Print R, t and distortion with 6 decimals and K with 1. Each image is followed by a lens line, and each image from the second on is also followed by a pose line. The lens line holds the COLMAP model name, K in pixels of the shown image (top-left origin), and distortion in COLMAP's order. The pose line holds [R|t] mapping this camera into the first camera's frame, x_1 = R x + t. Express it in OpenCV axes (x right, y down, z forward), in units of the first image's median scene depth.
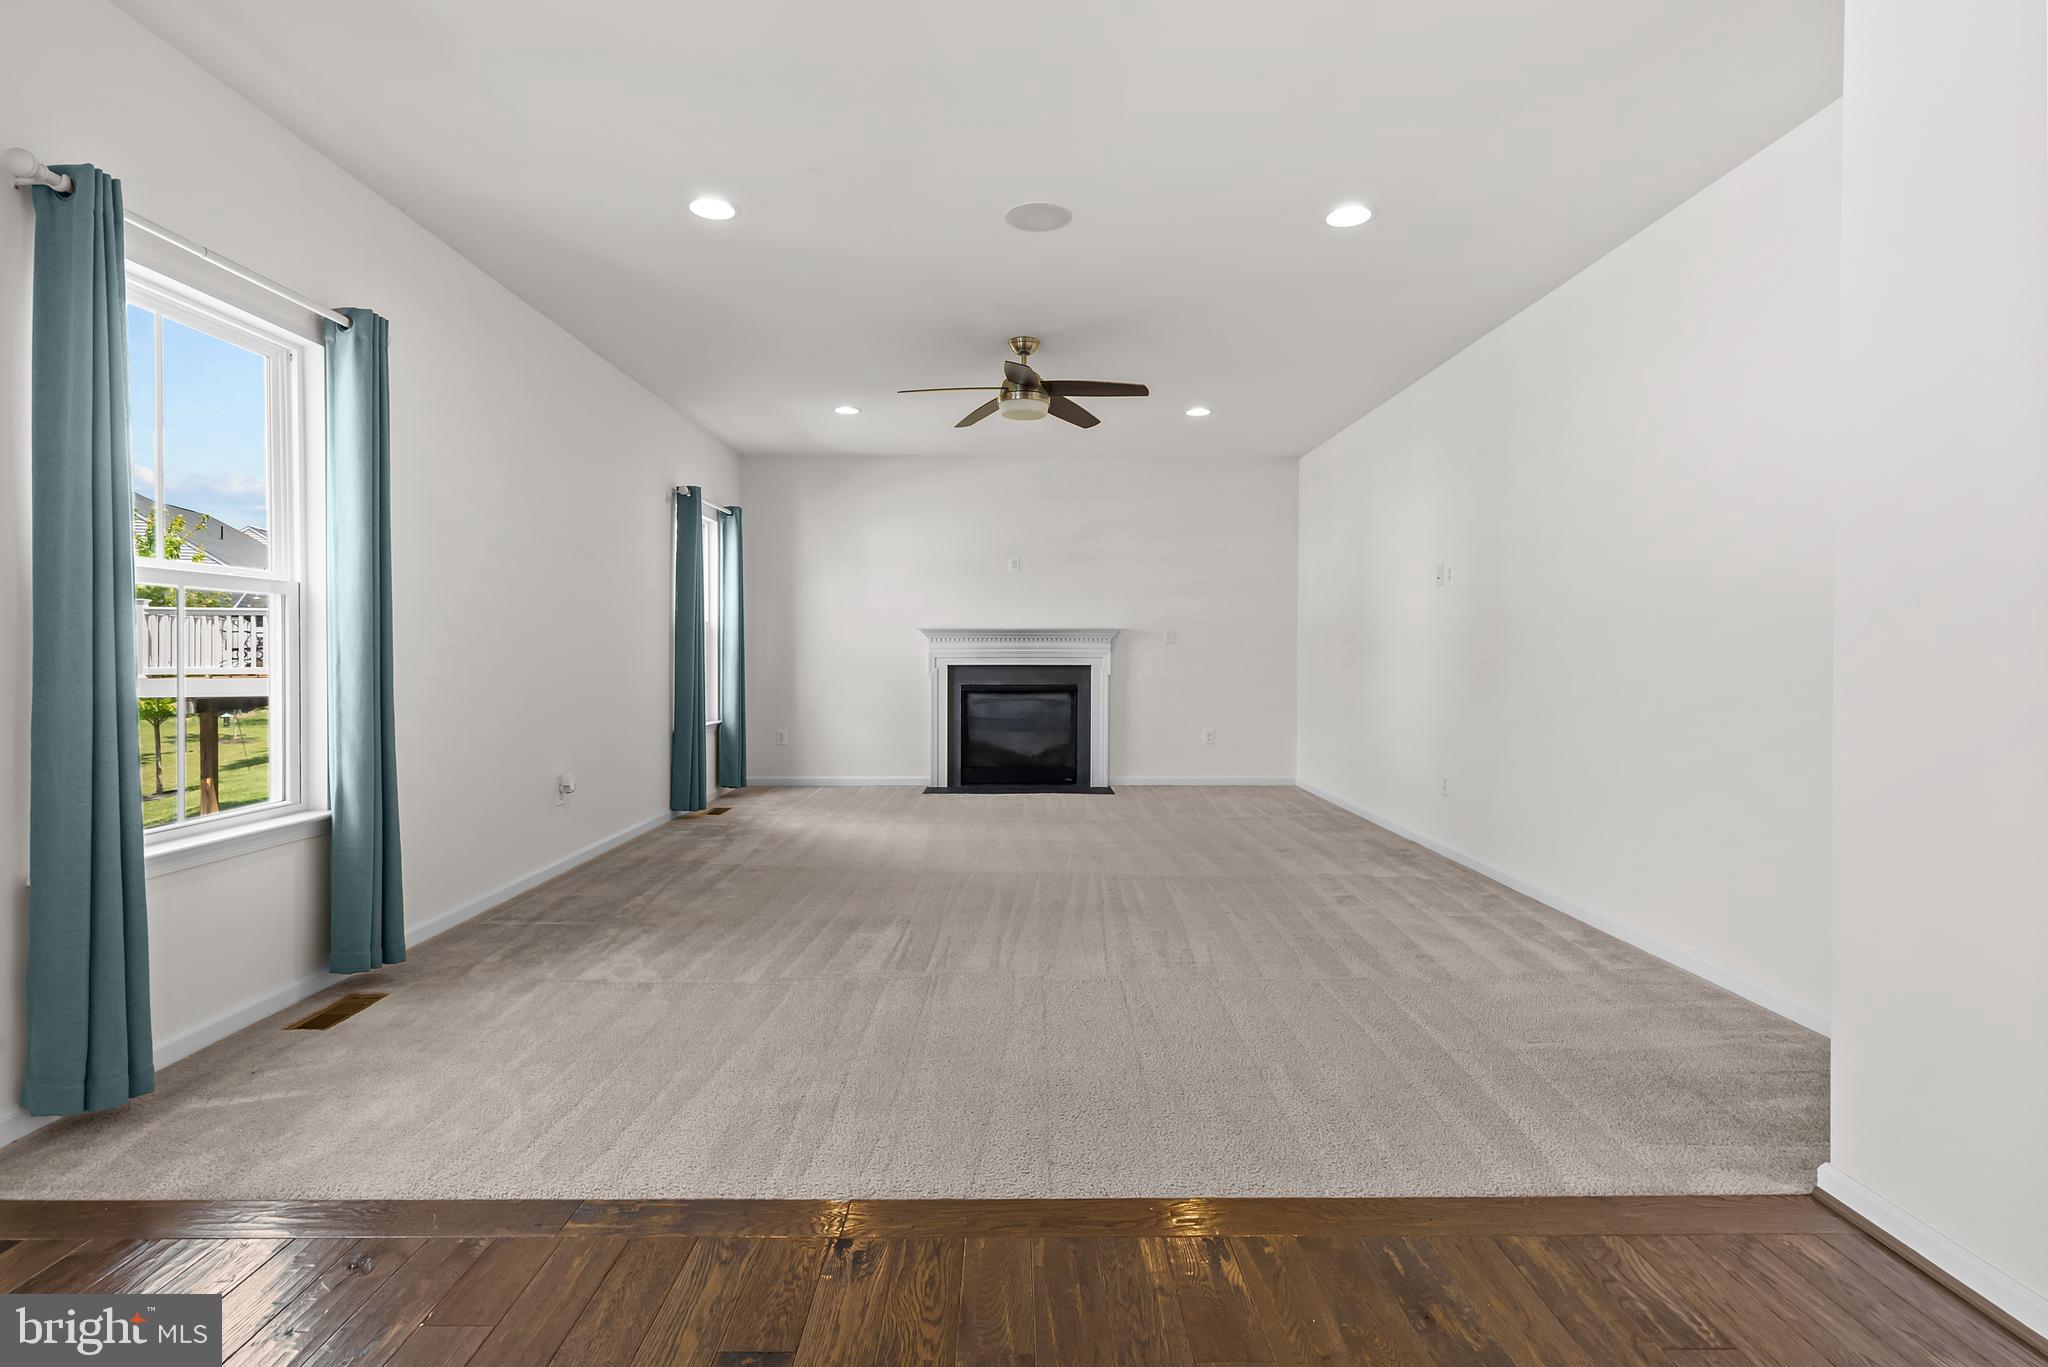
lens RADIAL K [[939.4, 0, 1026.8], [0, 939.4, 667.1], [0, 0, 1]] dist [-0.008211, 0.004811]
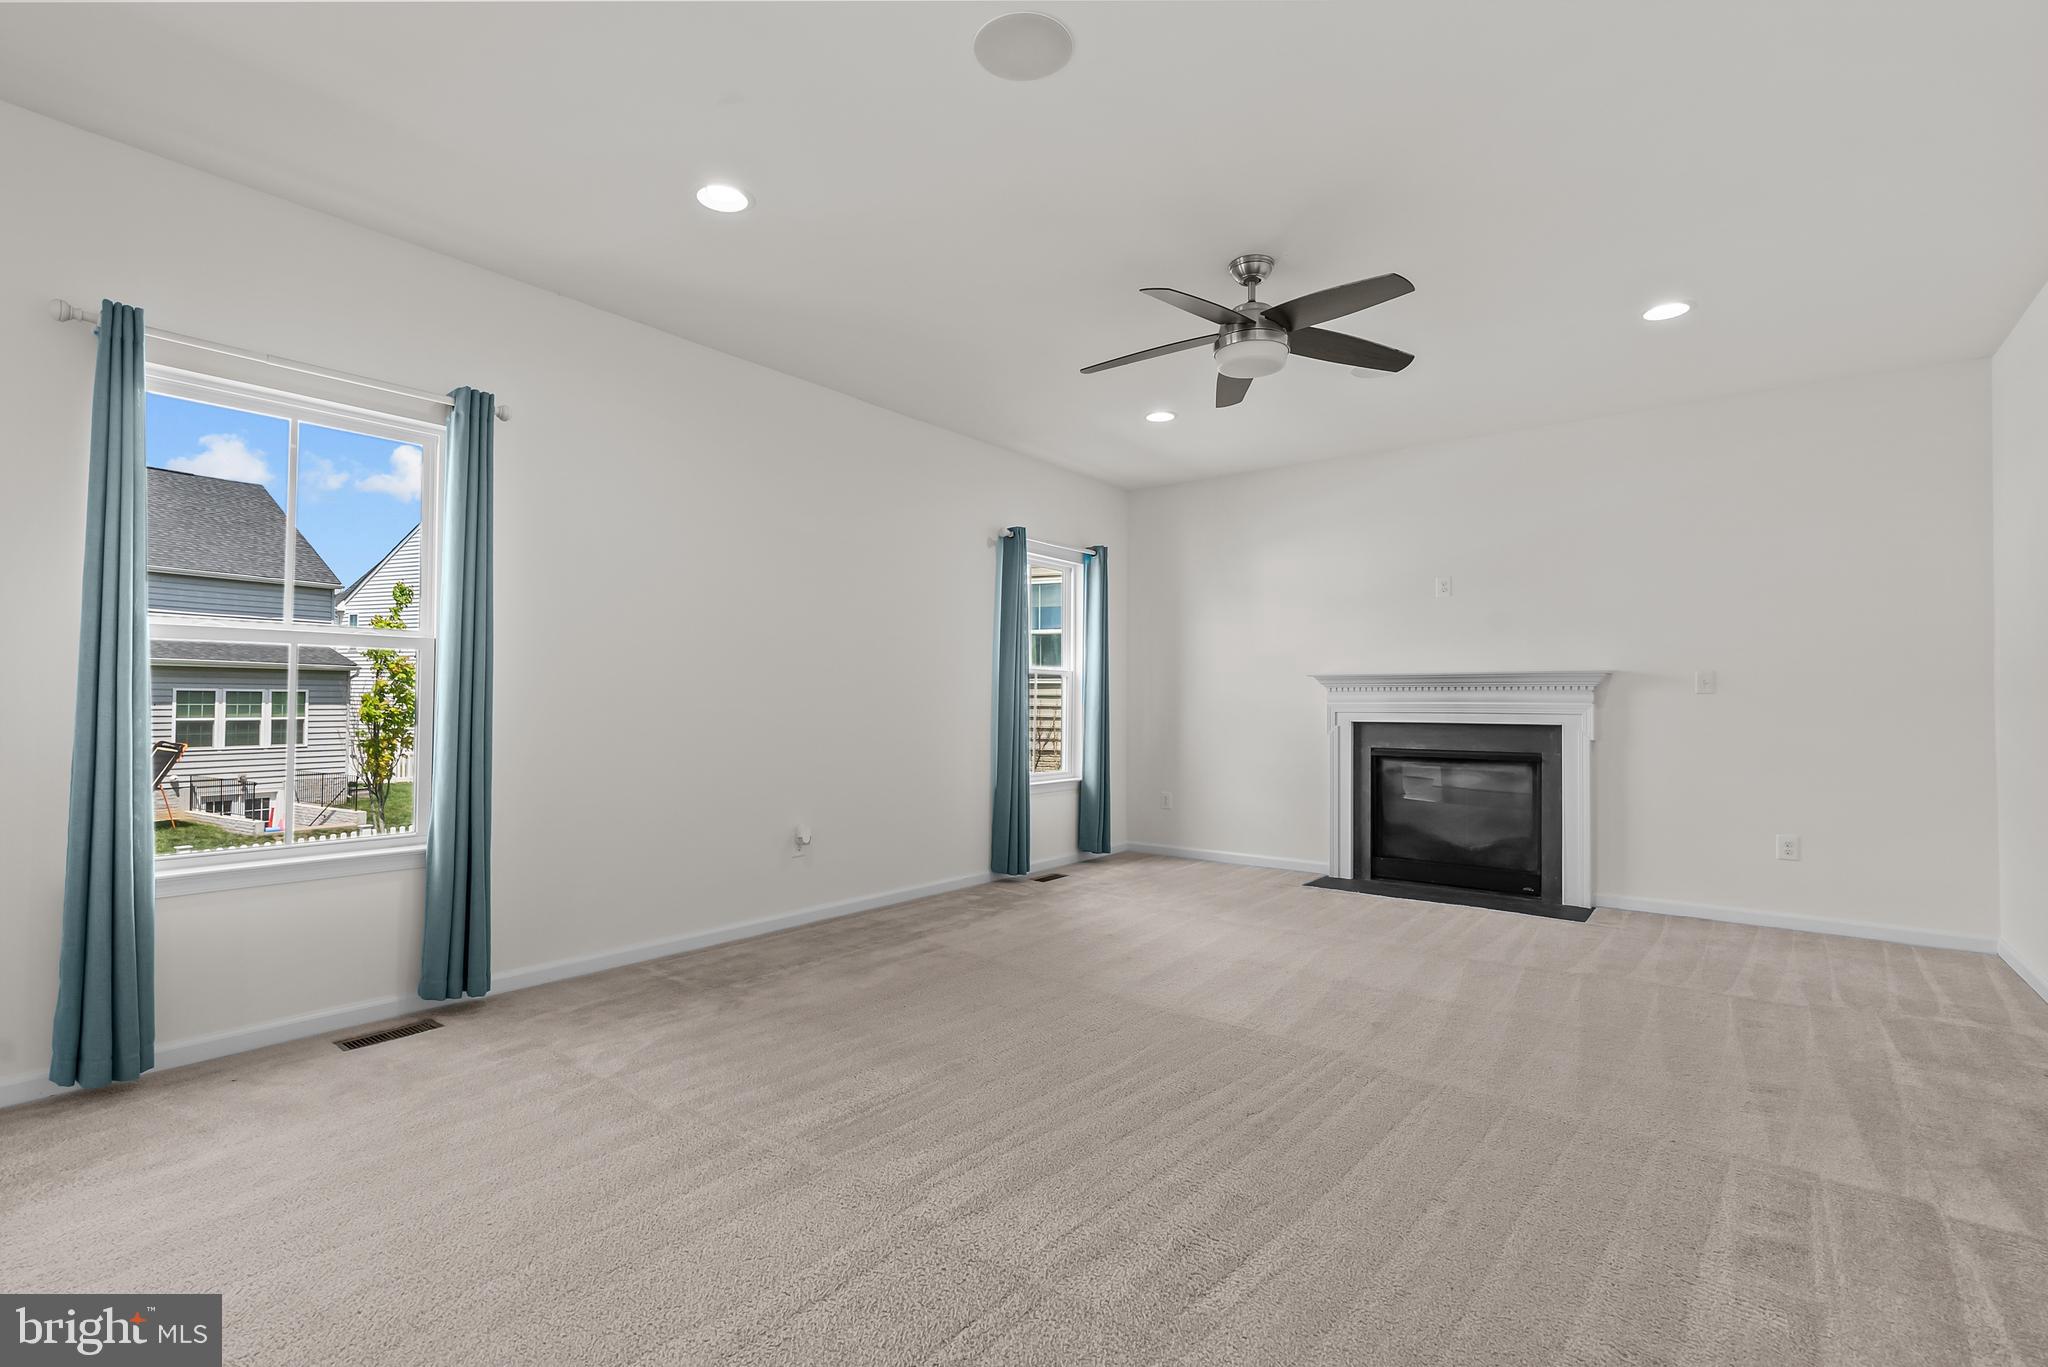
lens RADIAL K [[939.4, 0, 993.2], [0, 939.4, 680.4], [0, 0, 1]] dist [-0.008211, 0.004811]
pose [[0.778348, -0.012768, -0.627703, 0.198981], [-0.014152, 0.999182, -0.037872, -0.003128], [0.627673, 0.038361, 0.777531, 0.239760]]
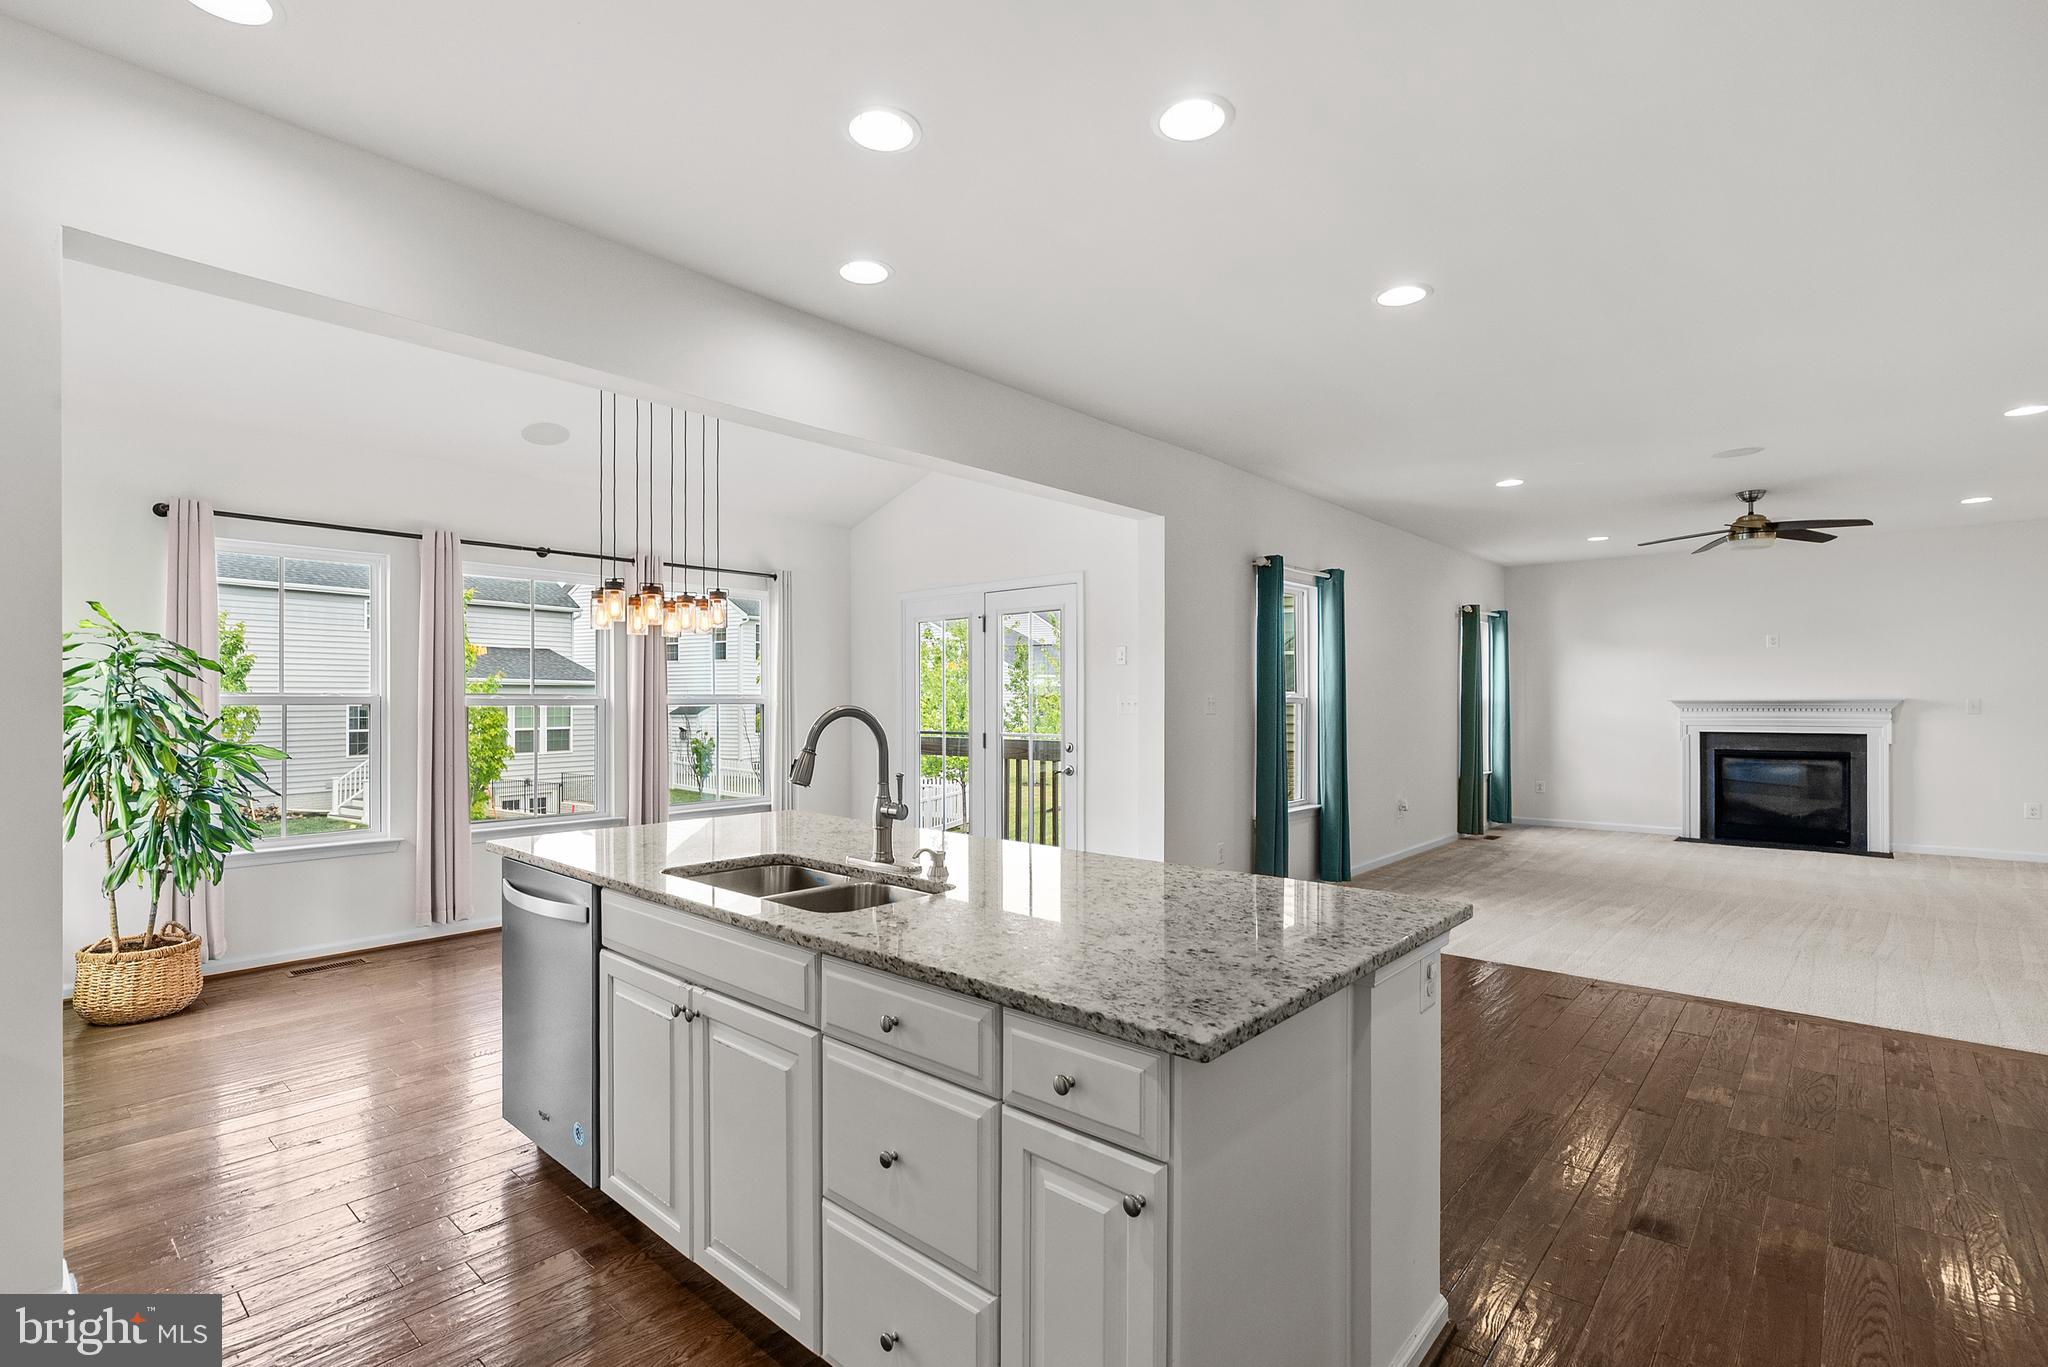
lens RADIAL K [[939.4, 0, 1027.8], [0, 939.4, 700.6], [0, 0, 1]] dist [-0.008211, 0.004811]
pose [[0.738812, -0.006239, -0.673882, 0.092123], [-0.005726, 0.999863, -0.015535, -0.020568], [0.673887, 0.015336, 0.738675, -0.457703]]
